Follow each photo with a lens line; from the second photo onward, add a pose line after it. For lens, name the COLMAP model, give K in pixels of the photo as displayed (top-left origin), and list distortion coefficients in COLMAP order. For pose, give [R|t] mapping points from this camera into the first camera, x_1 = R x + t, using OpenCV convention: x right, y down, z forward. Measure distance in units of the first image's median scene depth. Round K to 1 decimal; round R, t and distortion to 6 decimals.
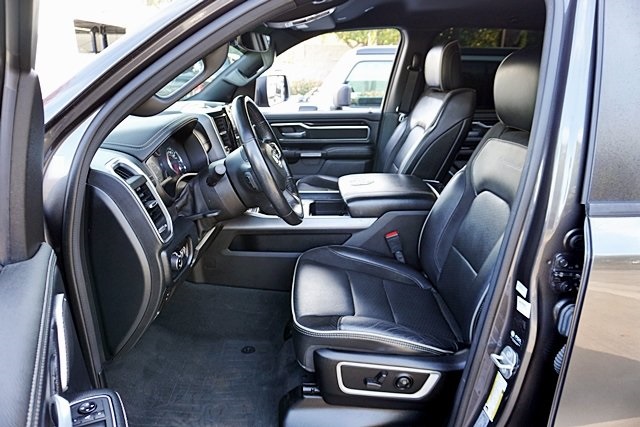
lens RADIAL K [[427.9, 0, 320.3], [0, 427.9, 210.0], [0, 0, 1]] dist [-0.044555, 0.029033]
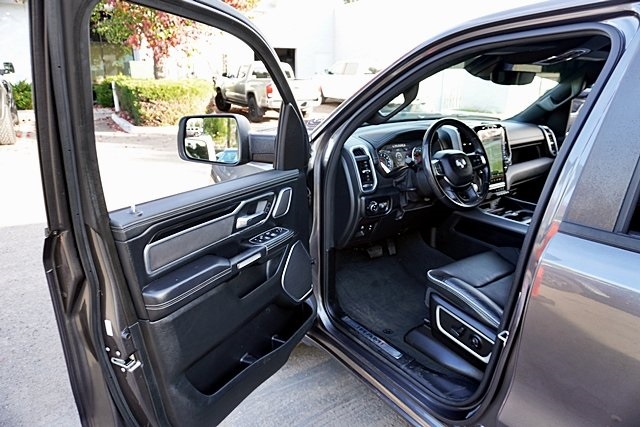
lens RADIAL K [[427.9, 0, 324.3], [0, 427.9, 218.8], [0, 0, 1]] dist [-0.044555, 0.029033]
pose [[0.555949, 0.246037, -0.793969, 0.888043], [-0.258035, 0.959083, 0.116524, 0.012140], [0.790151, 0.140091, 0.596687, -0.196719]]
